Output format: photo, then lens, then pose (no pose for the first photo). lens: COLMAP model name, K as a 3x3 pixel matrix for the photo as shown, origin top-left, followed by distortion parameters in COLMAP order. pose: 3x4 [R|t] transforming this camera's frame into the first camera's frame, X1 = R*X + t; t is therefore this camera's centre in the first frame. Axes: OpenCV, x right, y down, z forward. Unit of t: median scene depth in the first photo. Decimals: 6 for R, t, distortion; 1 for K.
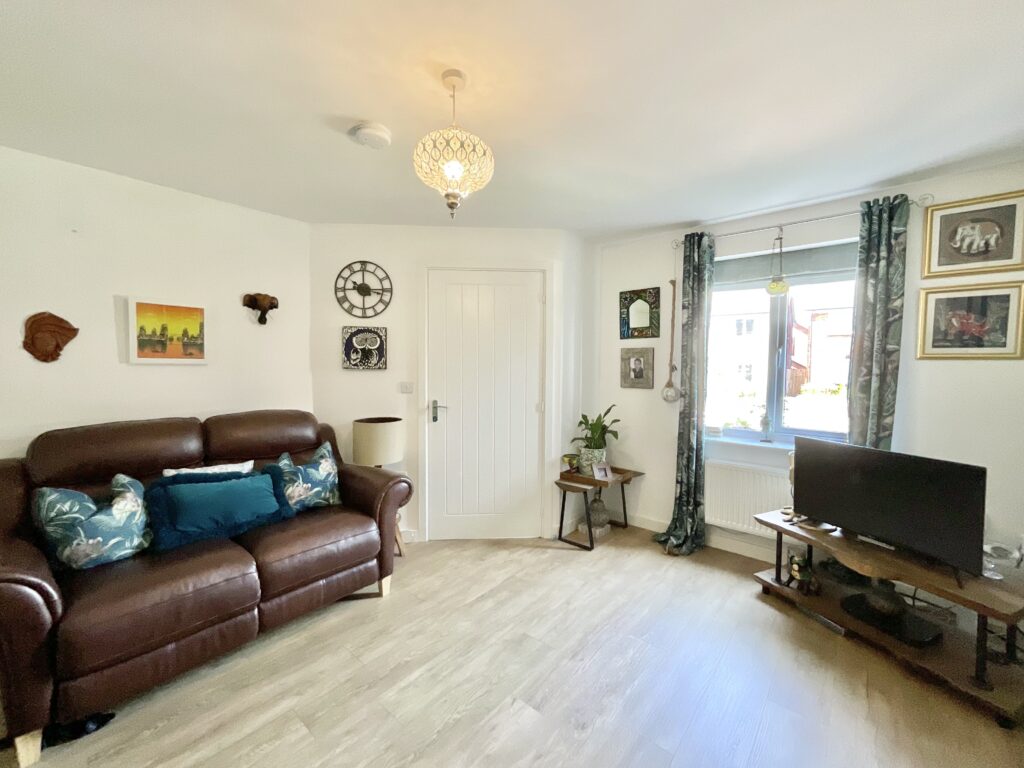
lens RADIAL K [[417.5, 0, 510.9], [0, 417.5, 382.0], [0, 0, 1]] dist [-0.001610, -0.000018]
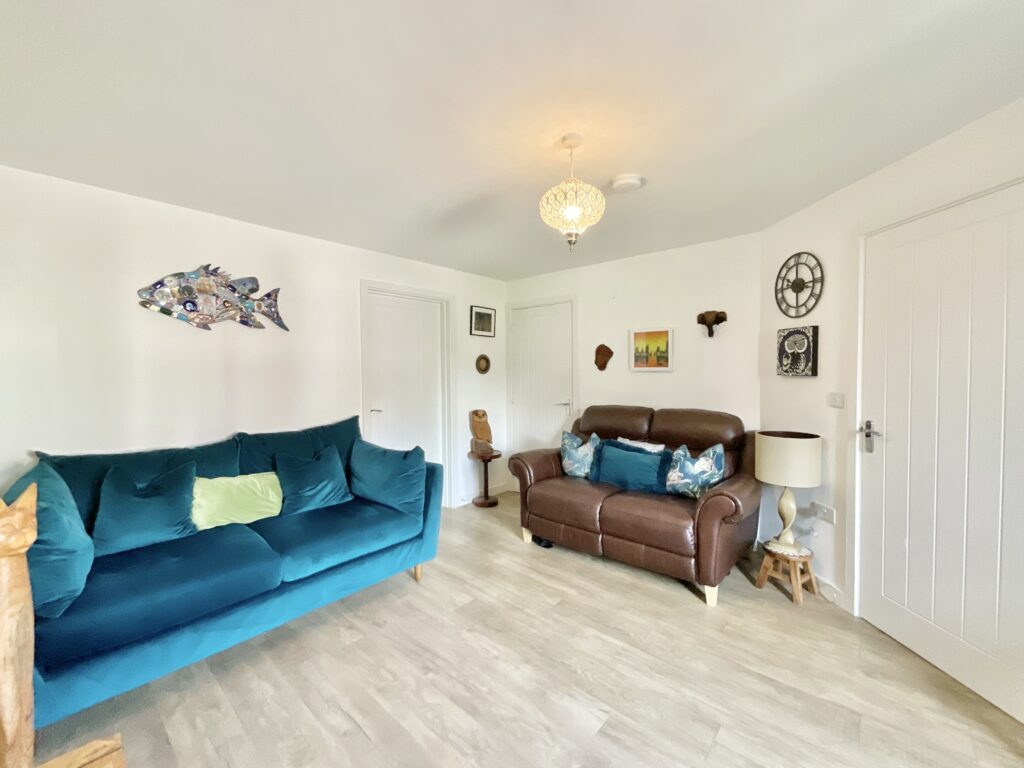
lens RADIAL K [[417.5, 0, 510.9], [0, 417.5, 382.0], [0, 0, 1]] dist [-0.001610, -0.000018]
pose [[-0.017783, 0.023187, -0.999573, 0.555885], [-0.037957, 0.998995, 0.023849, -0.017046], [0.999121, 0.038365, -0.016885, 0.432399]]
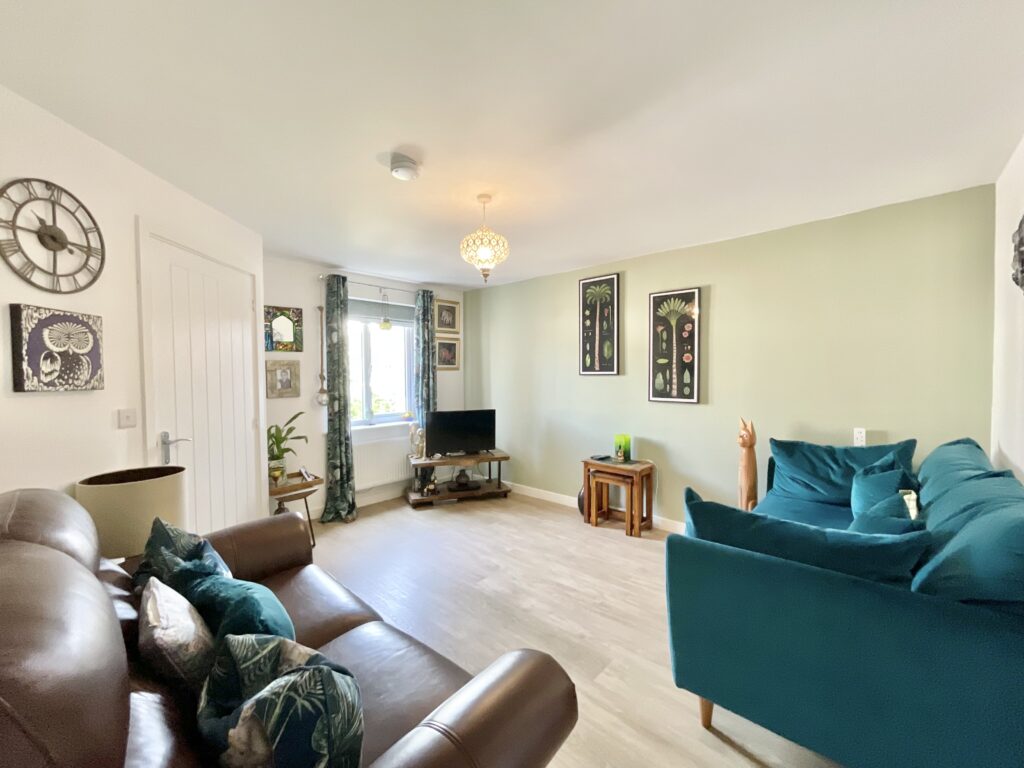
lens RADIAL K [[417.5, 0, 510.9], [0, 417.5, 382.0], [0, 0, 1]] dist [-0.001610, -0.000018]
pose [[0.029309, -0.030064, 0.999118, -0.882386], [0.056702, 0.997988, 0.028367, -0.026646], [-0.997961, 0.055821, 0.030955, 0.440707]]
